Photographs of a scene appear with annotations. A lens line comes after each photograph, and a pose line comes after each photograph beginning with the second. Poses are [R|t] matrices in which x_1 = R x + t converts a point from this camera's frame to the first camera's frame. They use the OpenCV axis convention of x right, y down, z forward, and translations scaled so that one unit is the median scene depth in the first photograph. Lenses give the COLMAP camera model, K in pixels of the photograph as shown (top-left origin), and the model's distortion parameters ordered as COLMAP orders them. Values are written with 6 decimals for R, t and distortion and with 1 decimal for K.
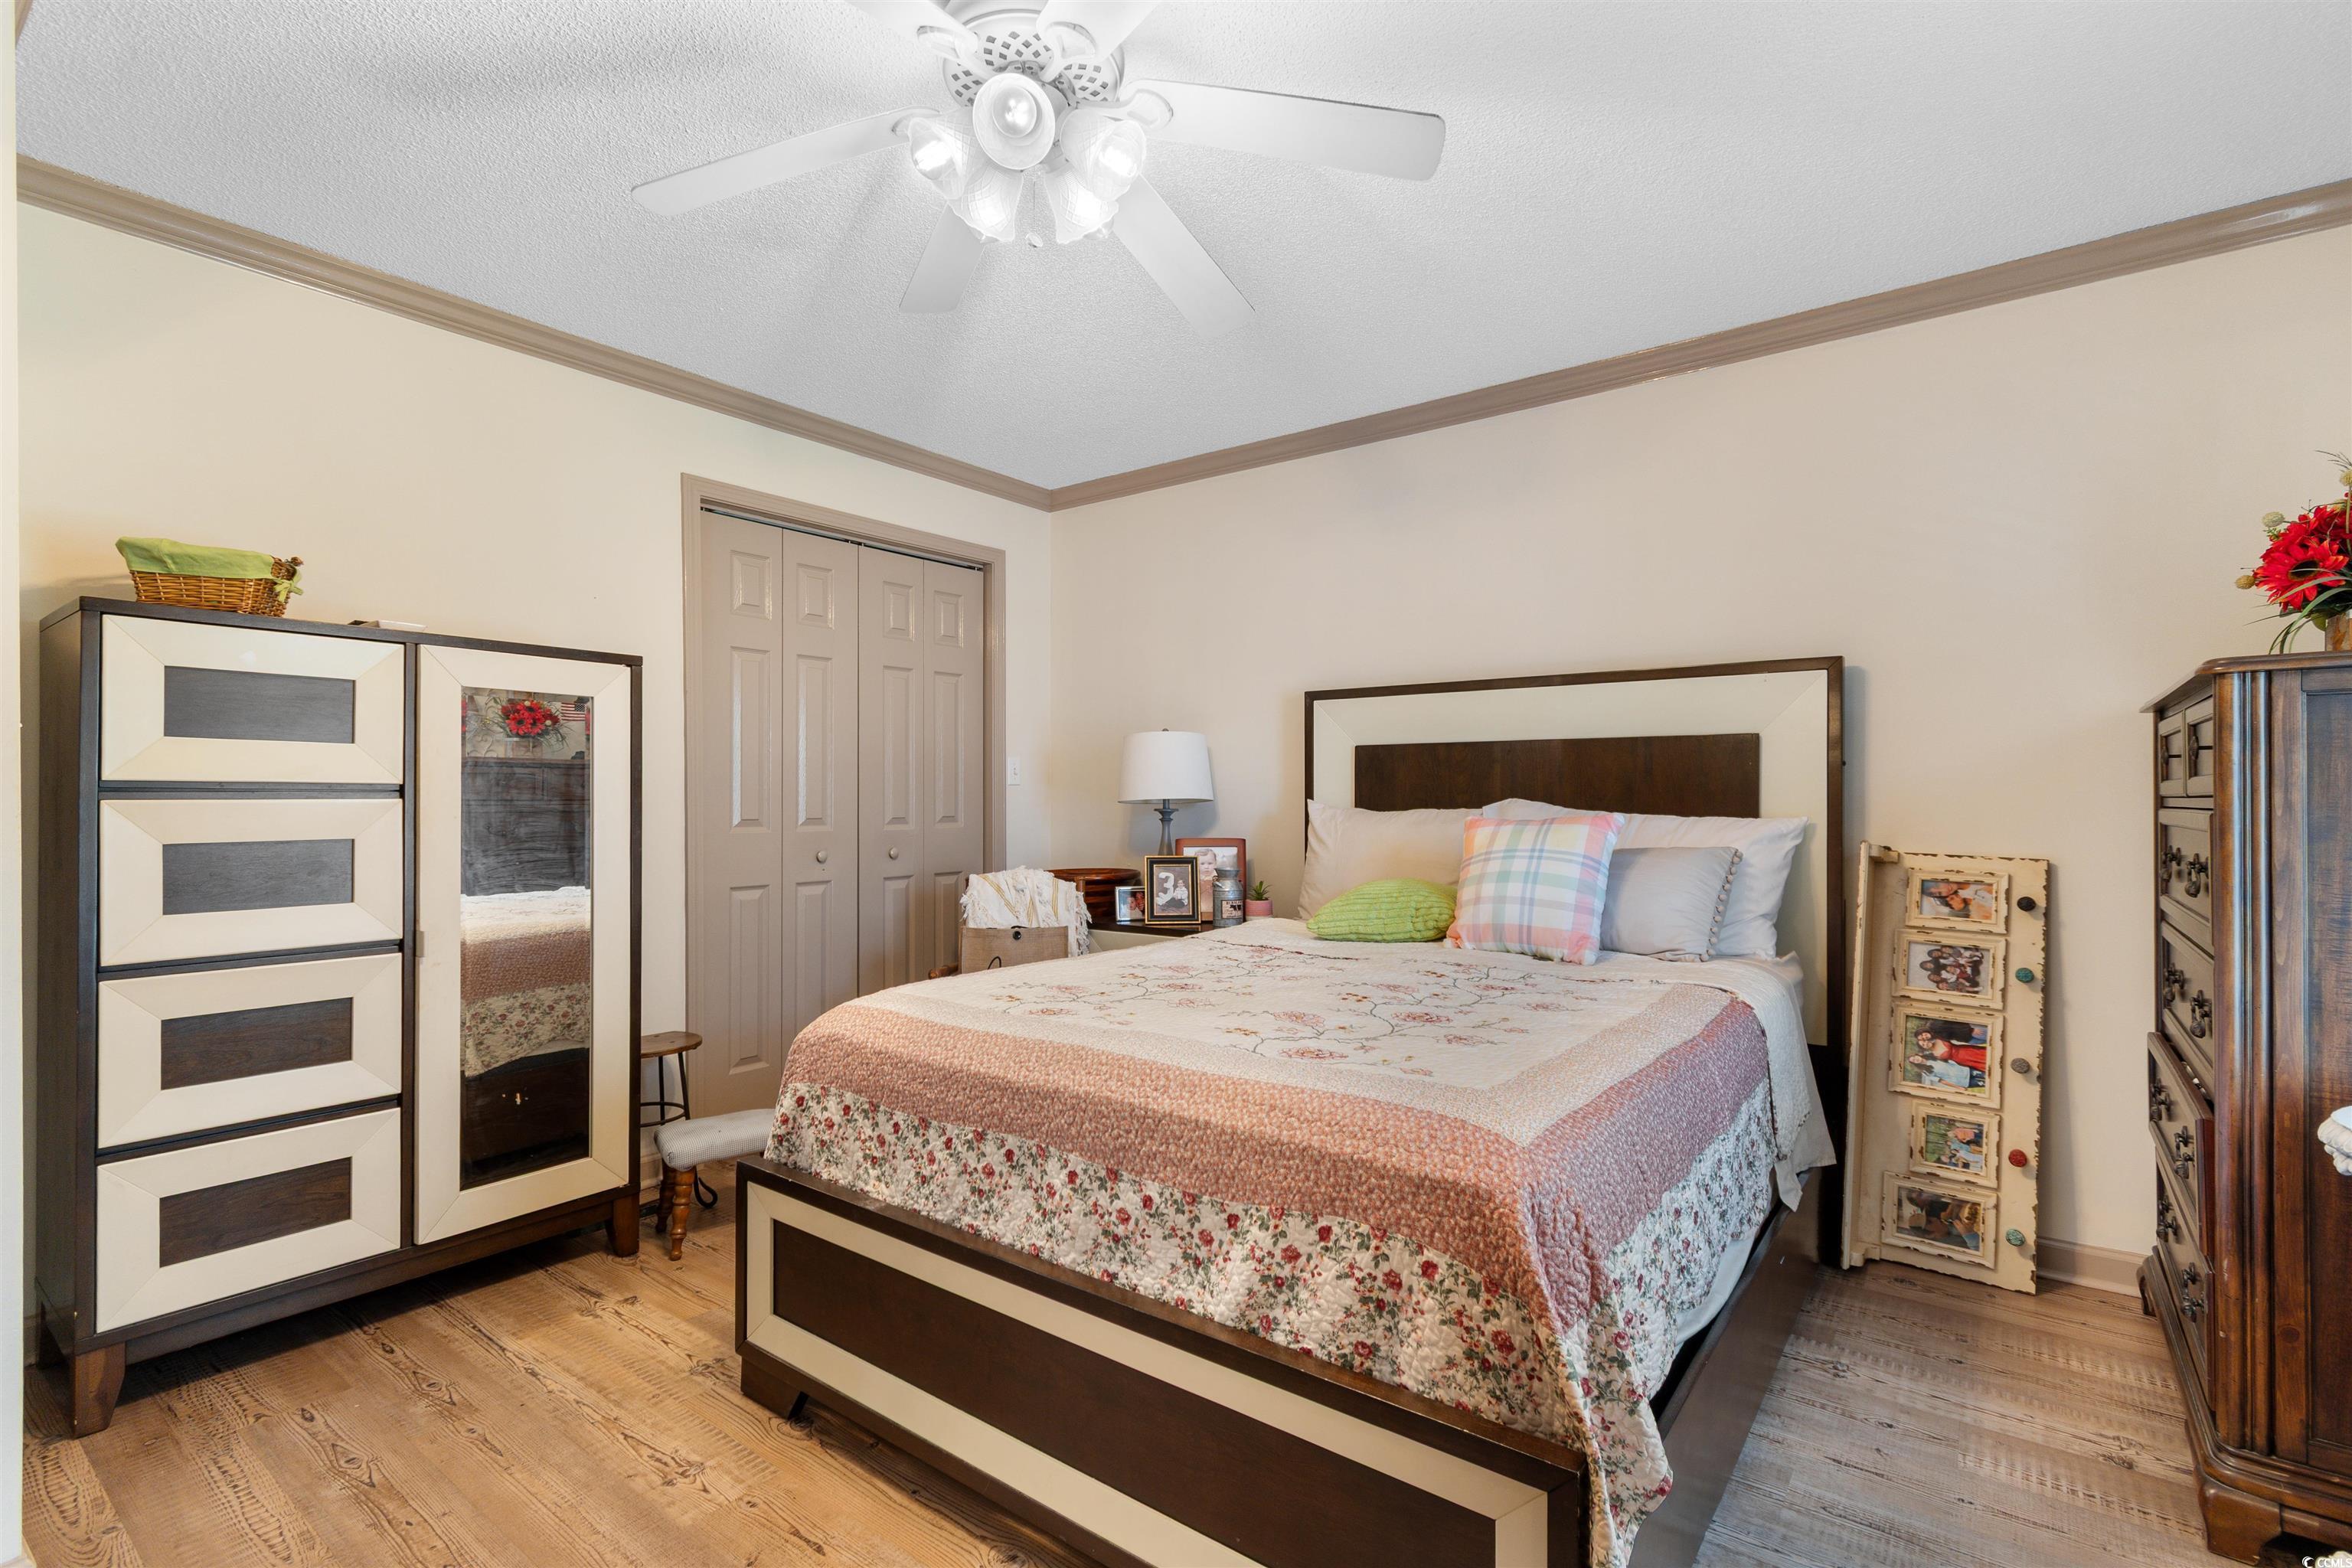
lens RADIAL K [[1057.0, 0, 1156.5], [0, 1057.0, 795.2], [0, 0, 1]] dist [0.001745, 0.000139]
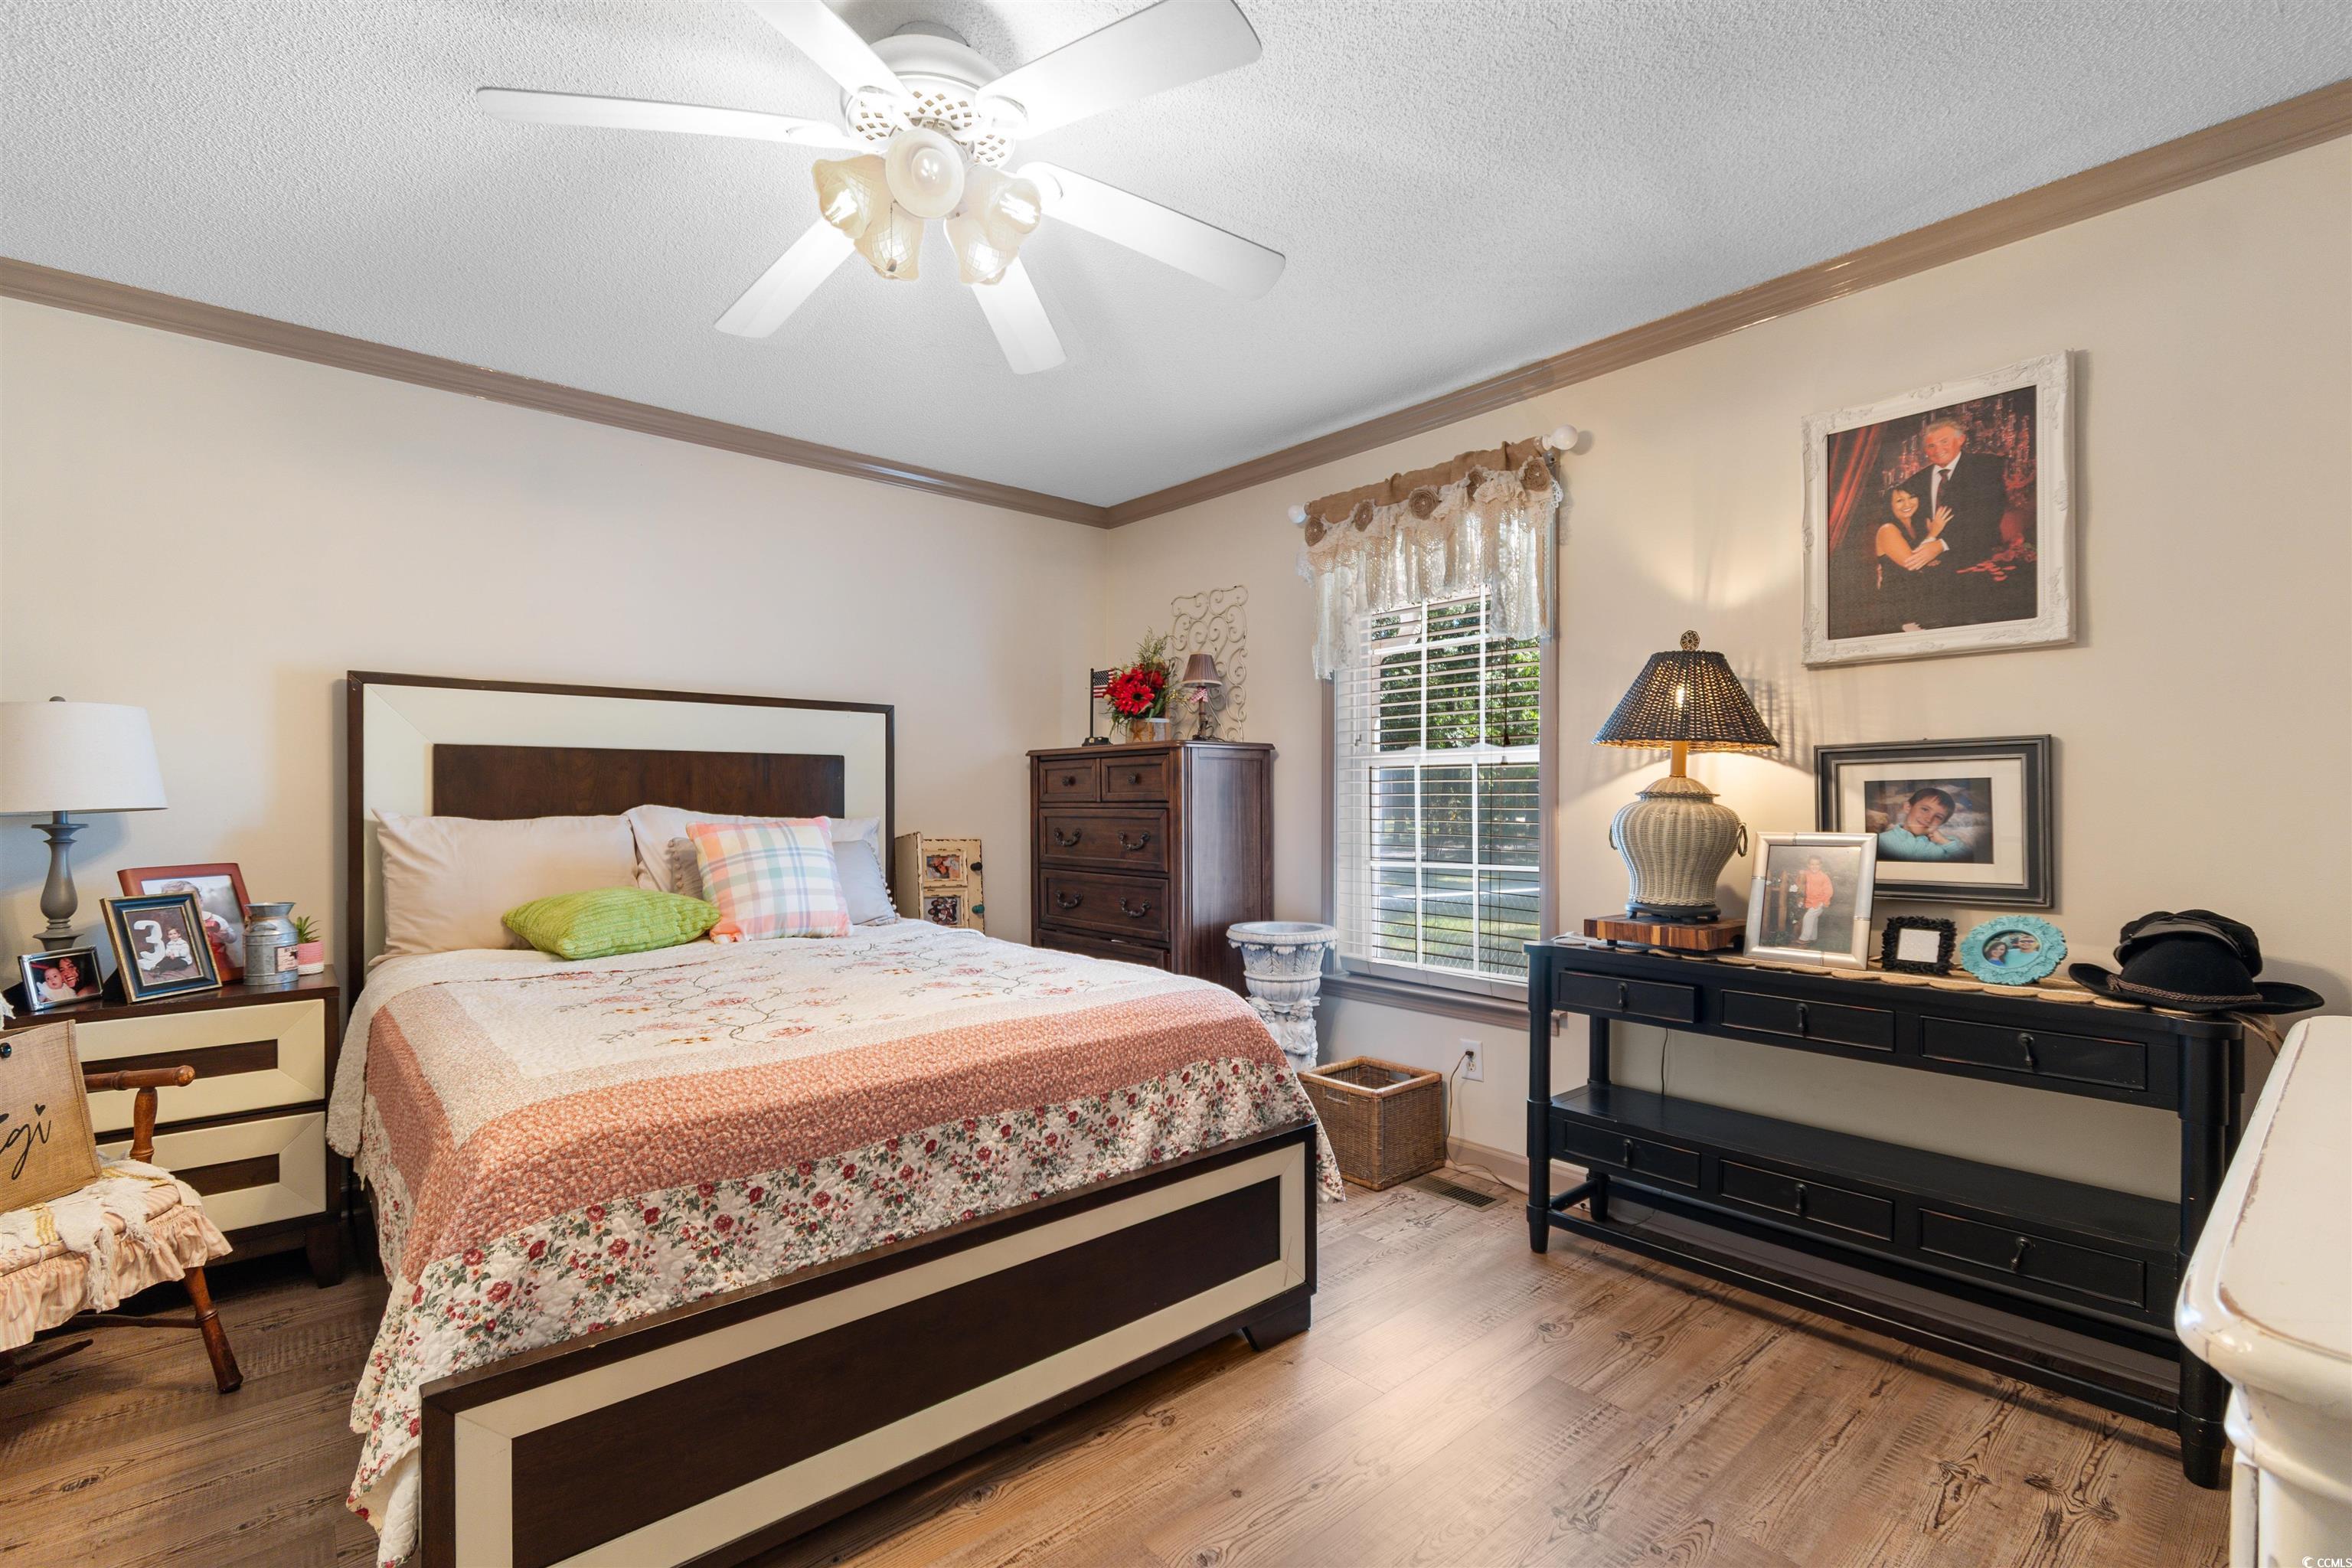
lens RADIAL K [[1057.0, 0, 1156.5], [0, 1057.0, 795.2], [0, 0, 1]] dist [0.001745, 0.000139]
pose [[0.213604, 0.003071, 0.976916, -1.068883], [-0.000953, 0.999995, -0.002935, -0.007094], [-0.976920, -0.000305, 0.213606, 0.526048]]
